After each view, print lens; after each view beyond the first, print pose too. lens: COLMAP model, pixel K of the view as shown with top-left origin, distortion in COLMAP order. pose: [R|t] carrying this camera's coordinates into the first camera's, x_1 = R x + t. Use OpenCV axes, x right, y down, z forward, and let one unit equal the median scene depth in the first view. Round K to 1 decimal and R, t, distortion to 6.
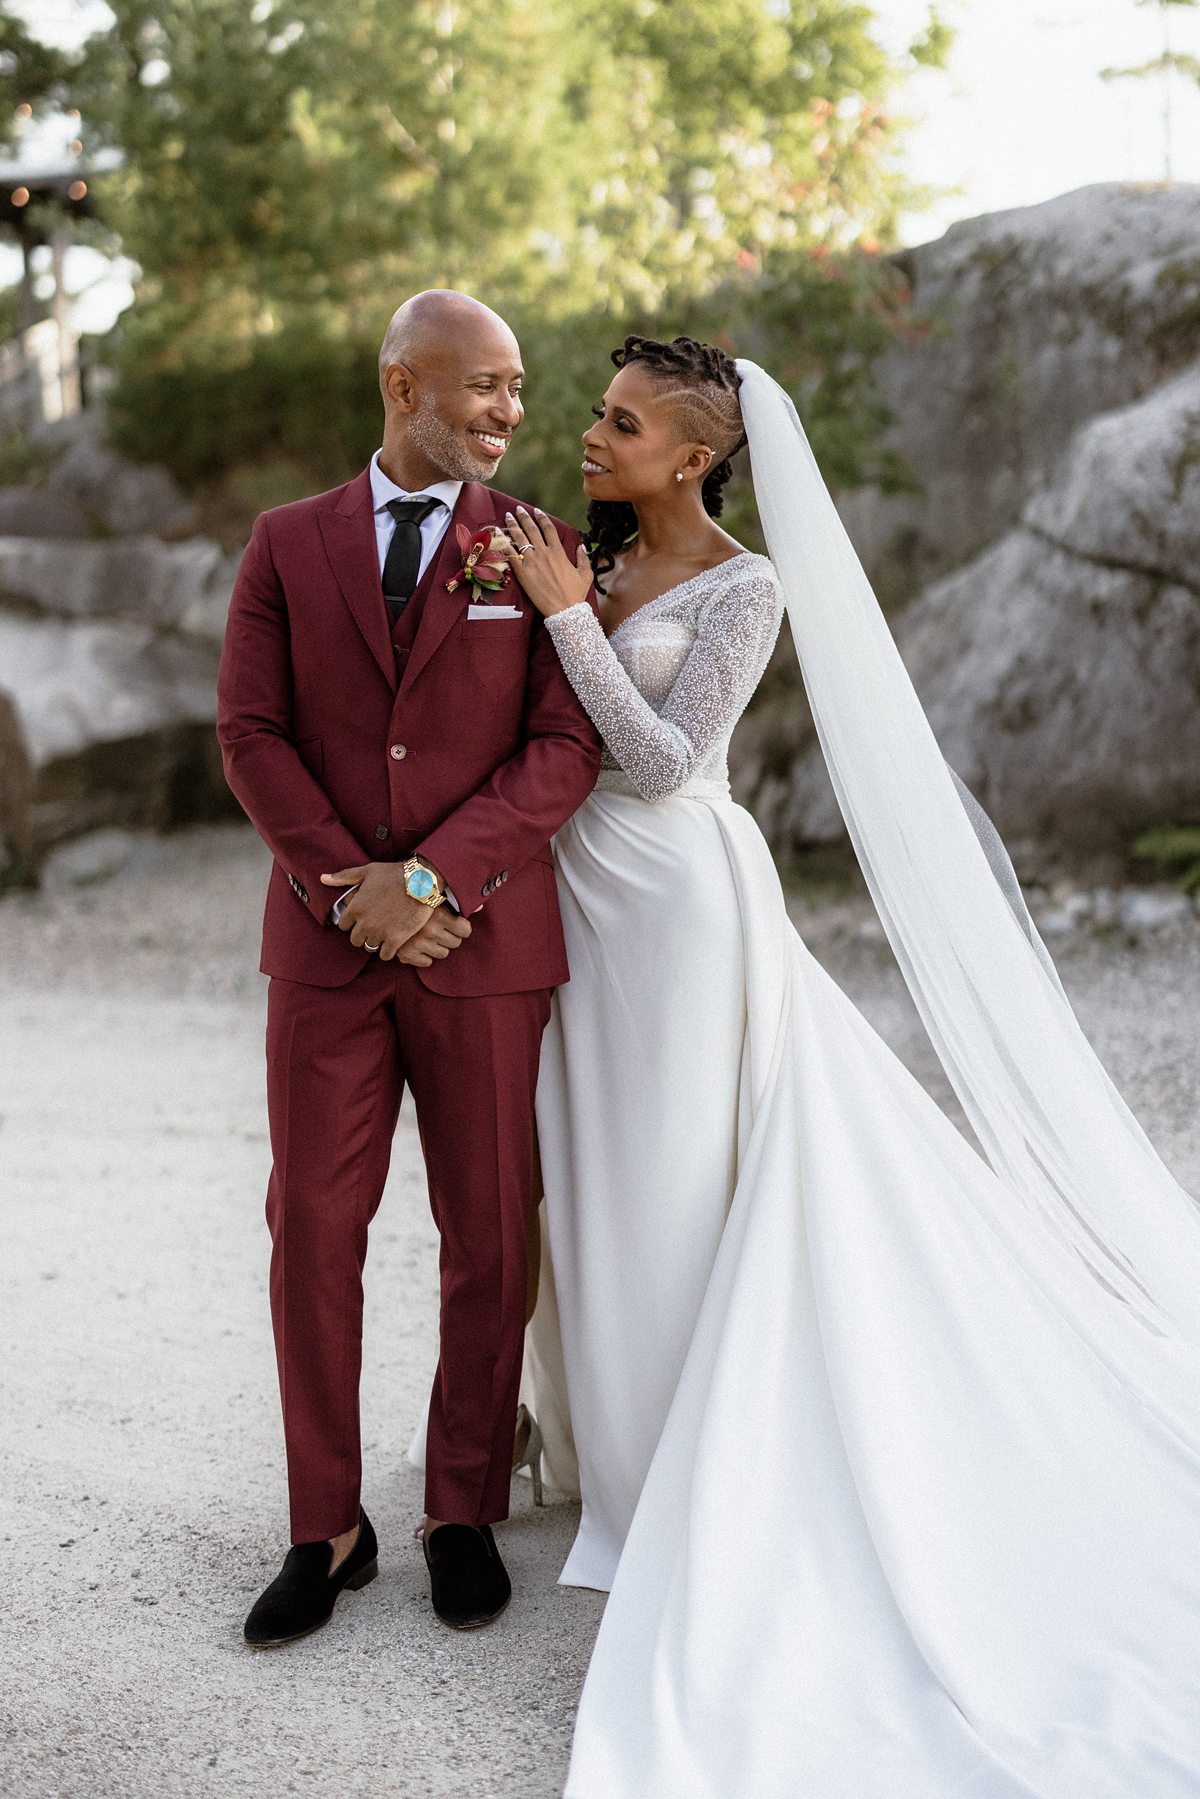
lens RADIAL K [[3229.6, 0, 600.0], [0, 3229.6, 899.5], [0, 0, 1]] dist [-0.049245, 0.059697]
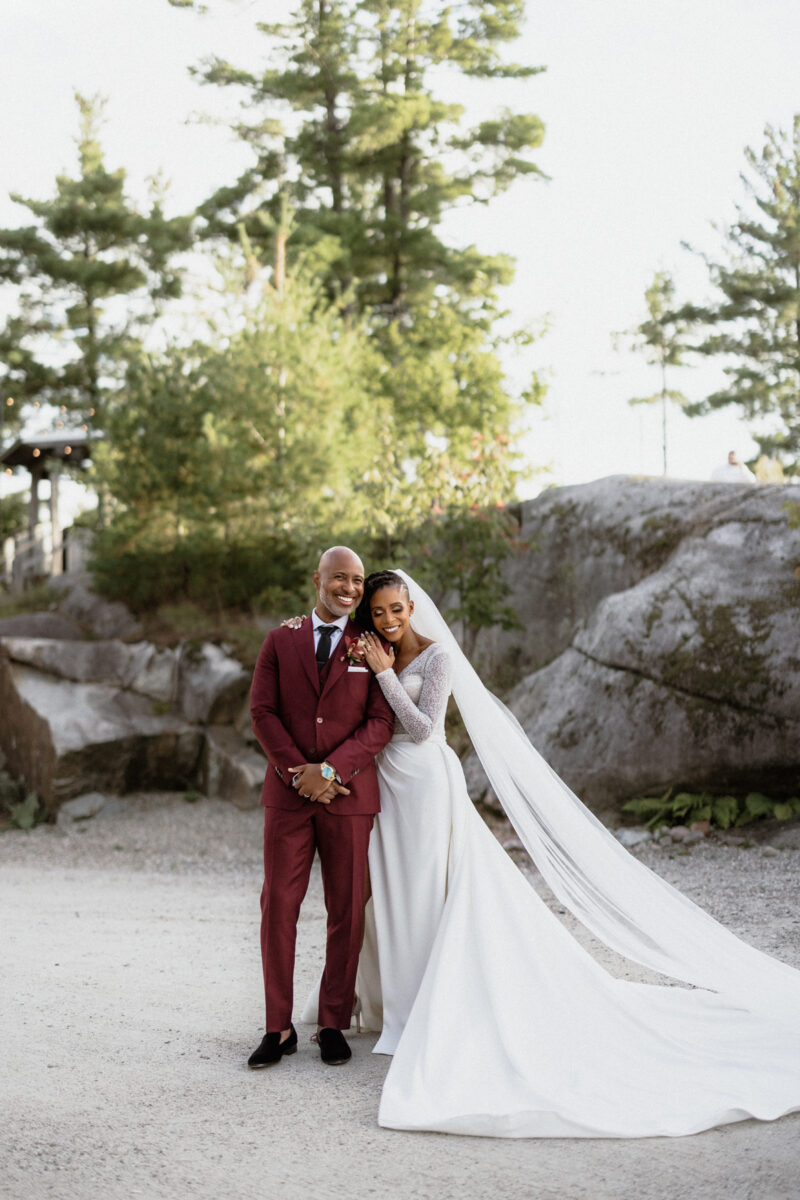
lens RADIAL K [[2154.3, 0, 400.0], [0, 2154.3, 600.0], [0, 0, 1]] dist [-0.049245, 0.059697]
pose [[0.998701, 0.031622, 0.039959, -0.029198], [-0.025894, 0.990299, -0.136520, 0.038650], [-0.043889, 0.135308, 0.989831, -0.308158]]
